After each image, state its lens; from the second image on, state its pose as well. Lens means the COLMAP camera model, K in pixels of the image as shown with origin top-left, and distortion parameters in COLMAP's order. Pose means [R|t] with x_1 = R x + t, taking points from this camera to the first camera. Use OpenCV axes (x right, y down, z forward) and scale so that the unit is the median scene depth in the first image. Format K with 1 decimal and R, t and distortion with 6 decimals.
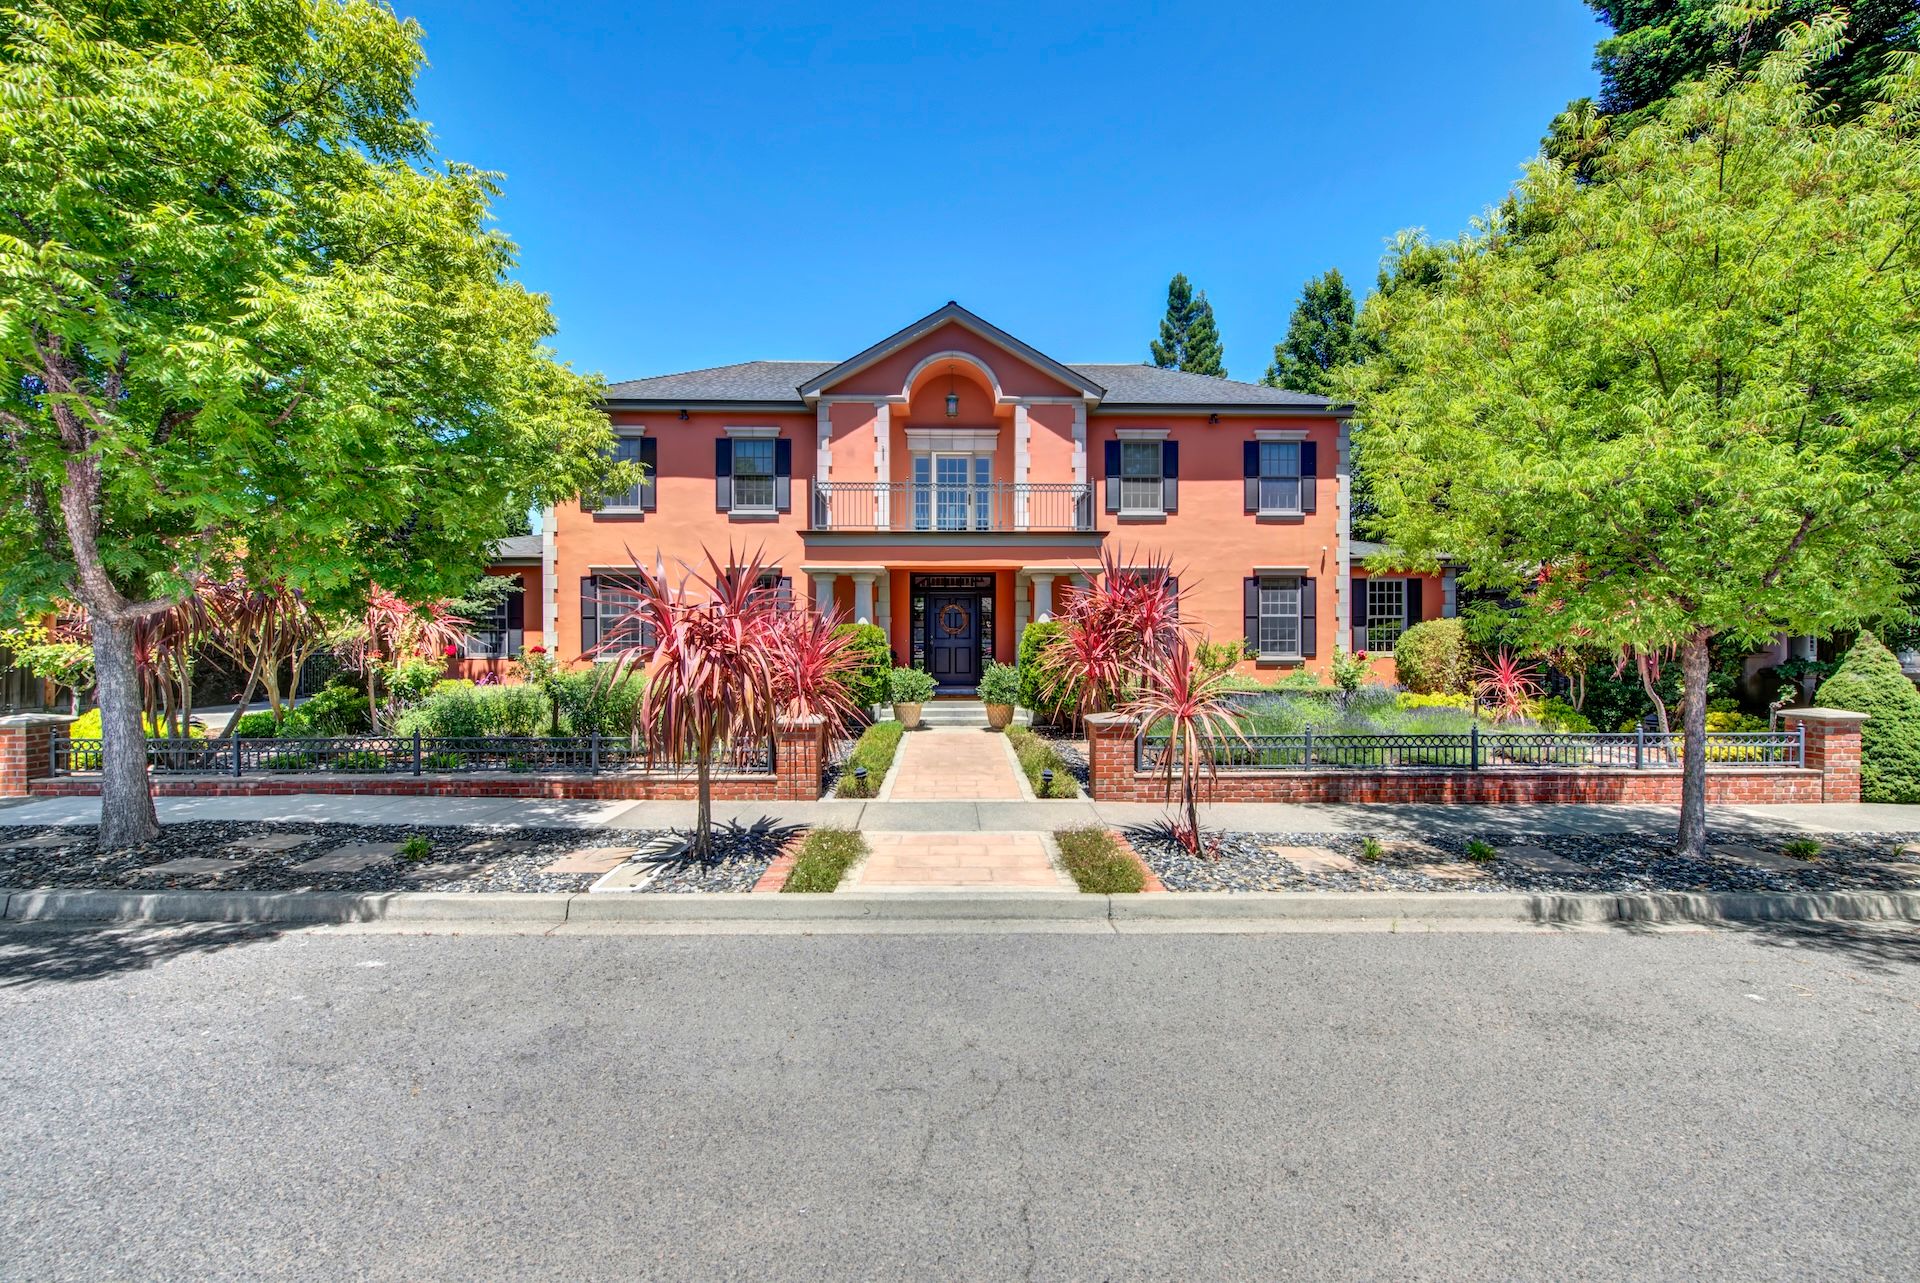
lens RADIAL K [[769.9, 0, 956.1], [0, 769.9, 632.8], [0, 0, 1]] dist [0.002814, -0.001888]
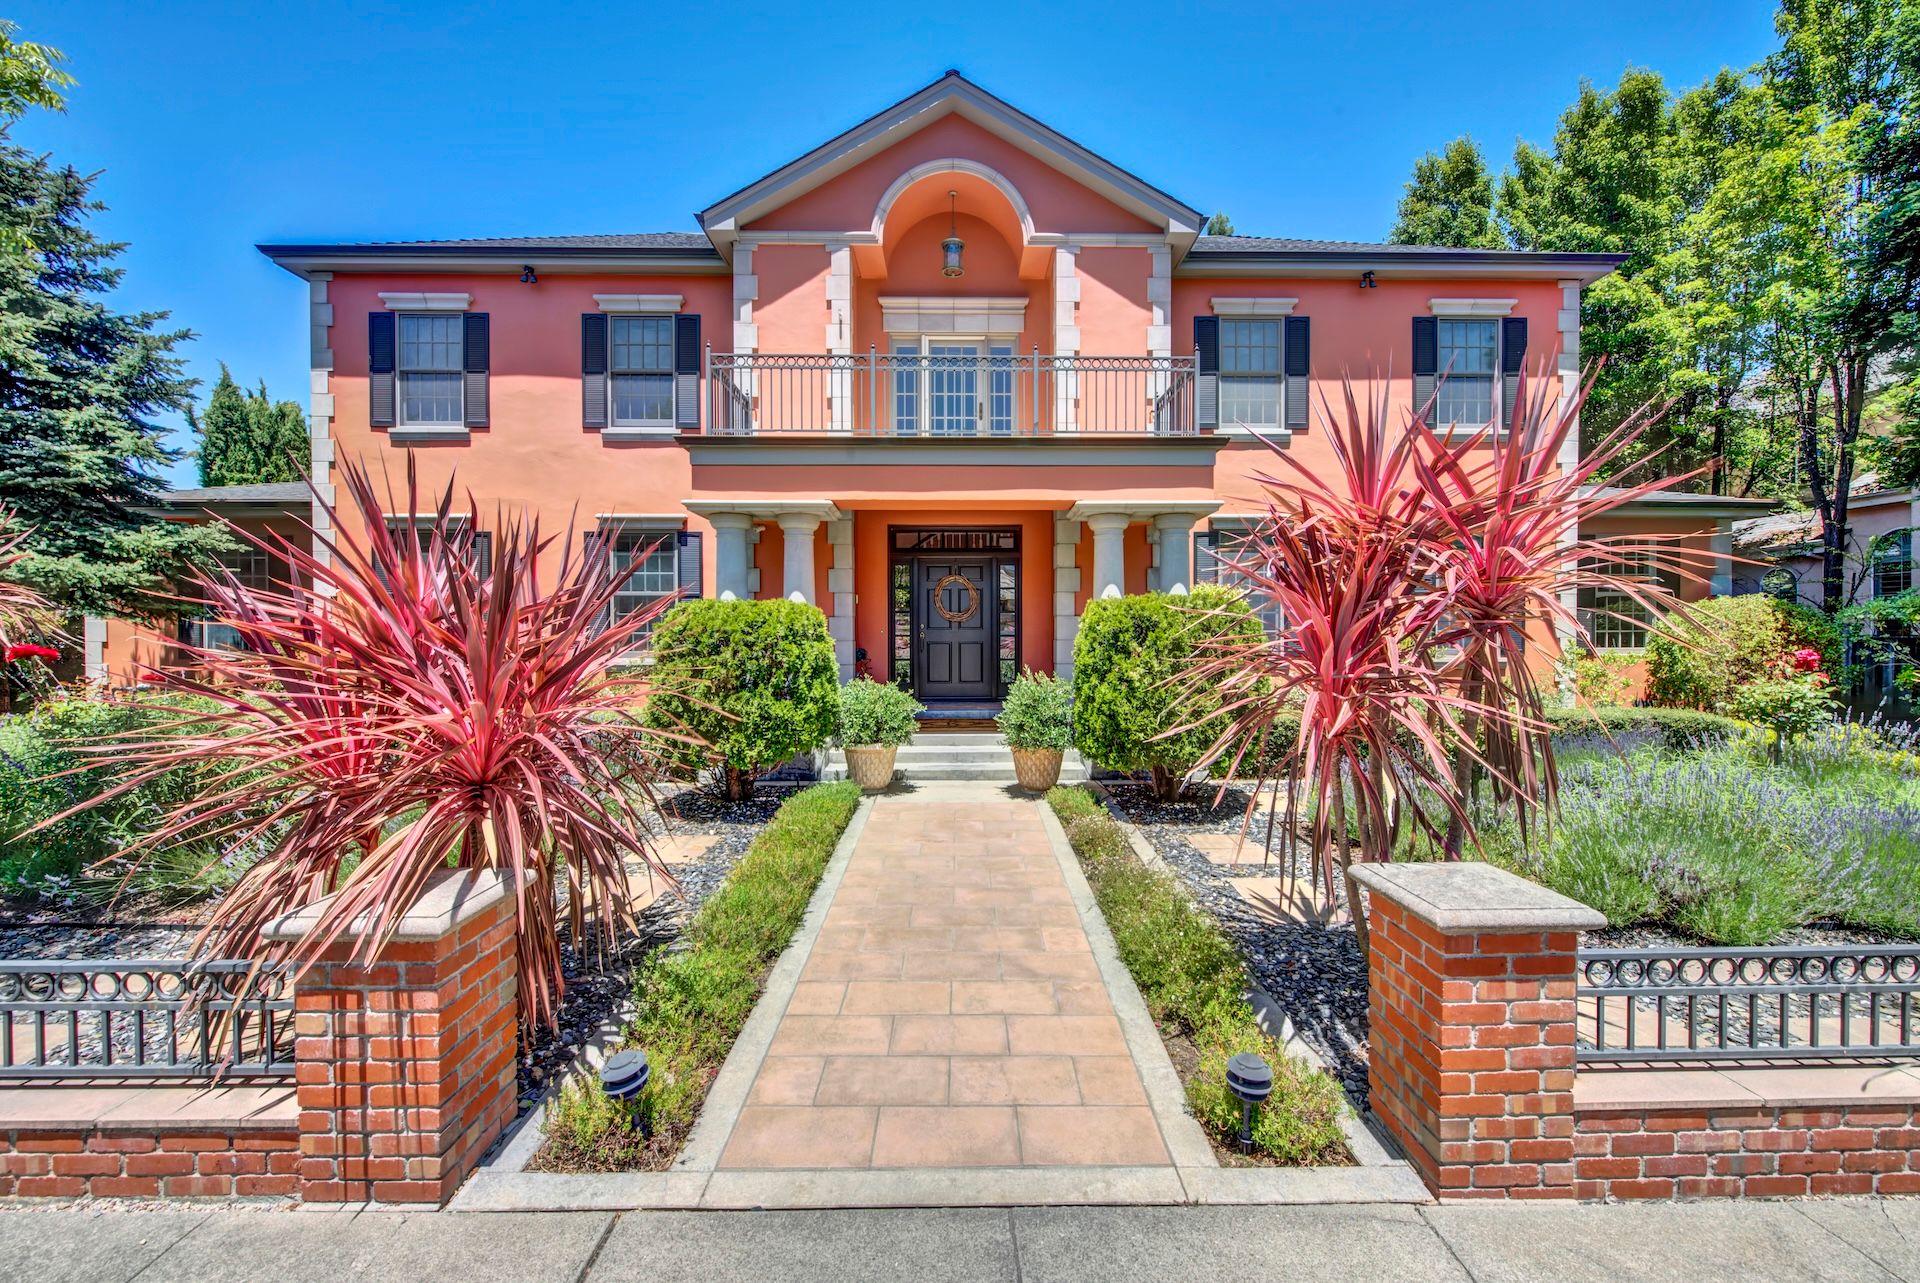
lens RADIAL K [[769.9, 0, 960.6], [0, 769.9, 642.5], [0, 0, 1]] dist [0.002814, -0.001888]
pose [[0.999990, -0.000402, -0.004354, 0.003758], [0.000500, 0.999749, 0.022401, 0.004800], [0.004344, -0.022403, 0.999740, 0.380167]]
